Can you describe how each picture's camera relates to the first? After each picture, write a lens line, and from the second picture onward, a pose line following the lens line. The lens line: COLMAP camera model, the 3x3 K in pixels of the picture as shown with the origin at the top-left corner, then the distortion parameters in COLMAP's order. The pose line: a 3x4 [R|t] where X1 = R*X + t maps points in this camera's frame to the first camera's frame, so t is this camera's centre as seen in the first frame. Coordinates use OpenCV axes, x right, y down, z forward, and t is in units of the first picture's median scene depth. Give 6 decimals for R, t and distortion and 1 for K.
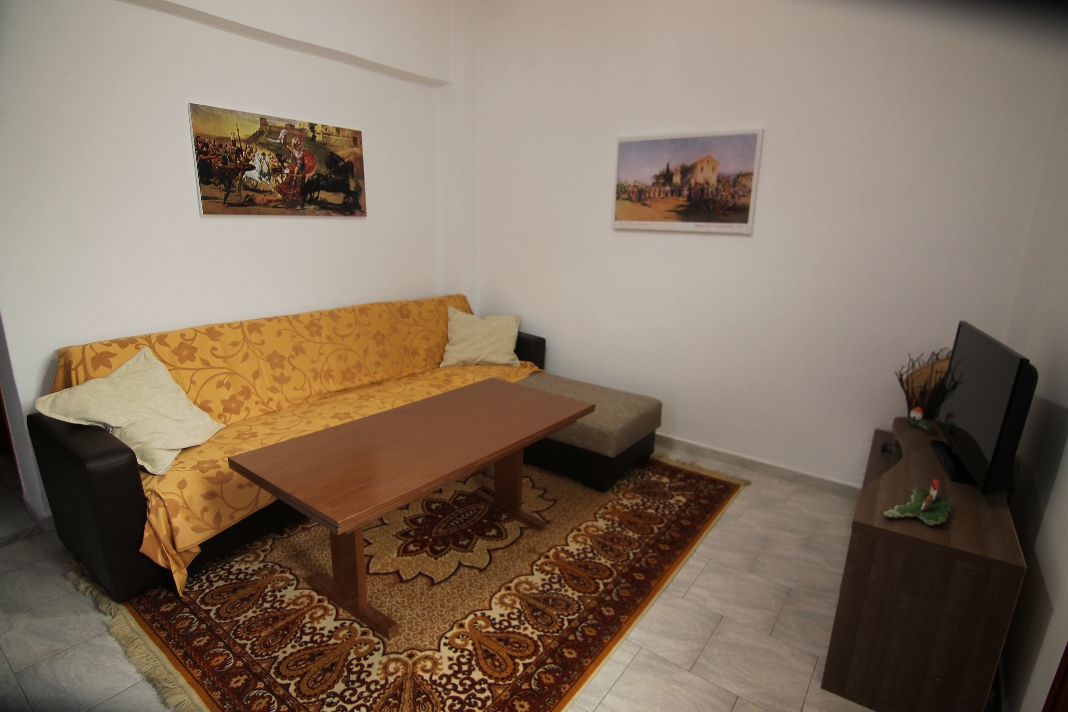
lens RADIAL K [[547.8, 0, 547.7], [0, 547.8, 362.8], [0, 0, 1]] dist [-0.004445, -0.013534]
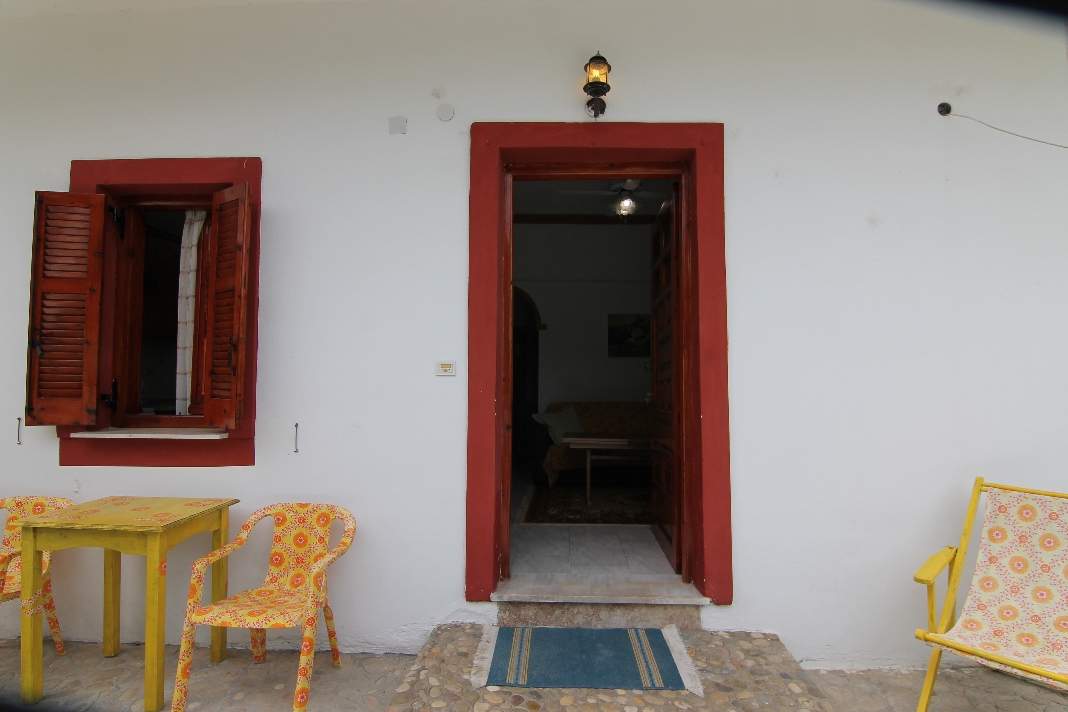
lens RADIAL K [[547.8, 0, 547.7], [0, 547.8, 362.8], [0, 0, 1]] dist [-0.004445, -0.013534]
pose [[0.558412, -0.059153, -0.827452, 1.203819], [-0.200828, 0.958144, -0.204027, 0.292905], [0.804887, 0.280107, 0.523160, -0.455211]]
